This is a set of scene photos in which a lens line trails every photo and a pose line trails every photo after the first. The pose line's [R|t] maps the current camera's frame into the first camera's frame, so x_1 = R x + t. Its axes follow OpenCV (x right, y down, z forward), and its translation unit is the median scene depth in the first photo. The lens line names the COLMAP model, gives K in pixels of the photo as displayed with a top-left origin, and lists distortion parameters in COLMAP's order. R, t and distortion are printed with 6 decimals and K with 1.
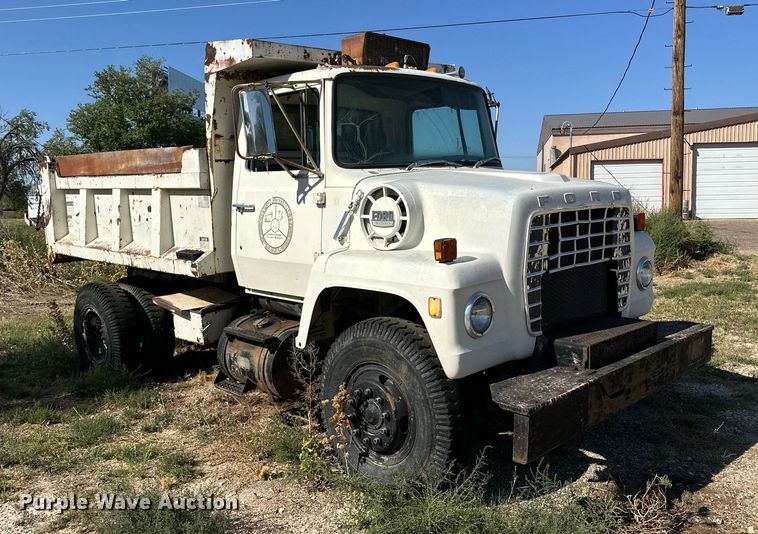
lens RADIAL K [[688.5, 0, 381.8], [0, 688.5, 271.7], [0, 0, 1]] dist [0.094613, 0.000000]
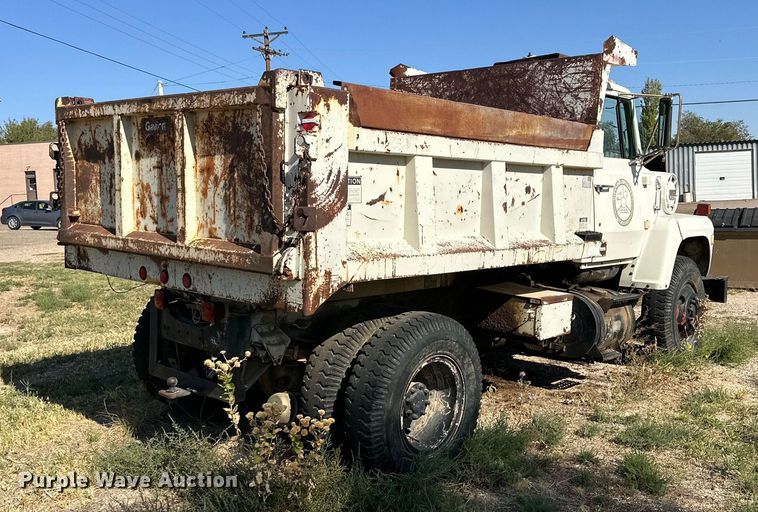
lens RADIAL K [[717.0, 0, 383.5], [0, 717.0, 252.2], [0, 0, 1]] dist [0.096137, 0.000000]
pose [[-0.042155, -0.055618, 0.997562, -1.417138], [0.123364, 0.990519, 0.060438, -0.109532], [-0.991466, 0.125611, -0.034894, 1.470390]]
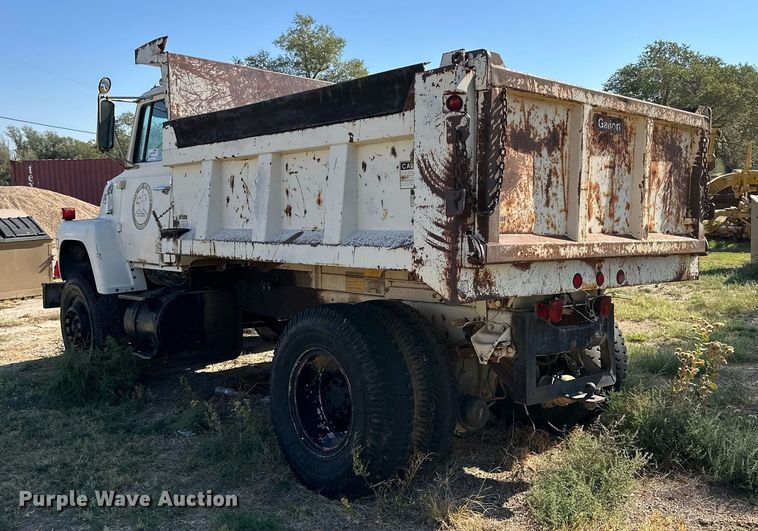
lens RADIAL K [[688.5, 0, 368.1], [0, 688.5, 250.0], [0, 0, 1]] dist [0.094613, 0.000000]
pose [[-0.996905, 0.021852, 0.075517, -0.349053], [0.035442, 0.982360, 0.183609, -0.250733], [-0.070173, 0.185717, -0.980094, 2.500997]]
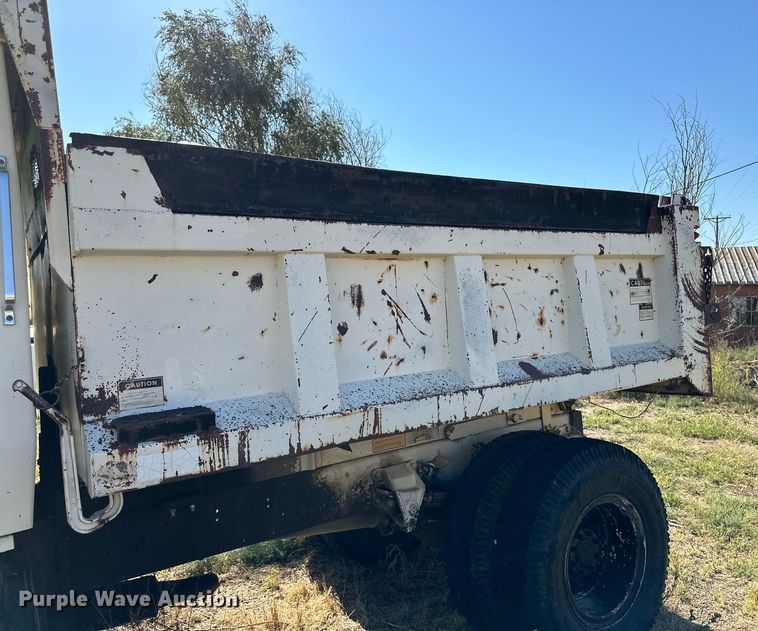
lens RADIAL K [[655.9, 0, 381.9], [0, 655.9, 310.7], [0, 0, 1]] dist [0.034324, -0.026784]
pose [[-0.172927, 0.024511, -0.984630, 0.411590], [-0.069413, 0.996901, 0.037007, -0.182146], [0.982486, 0.074746, -0.170690, 1.650703]]
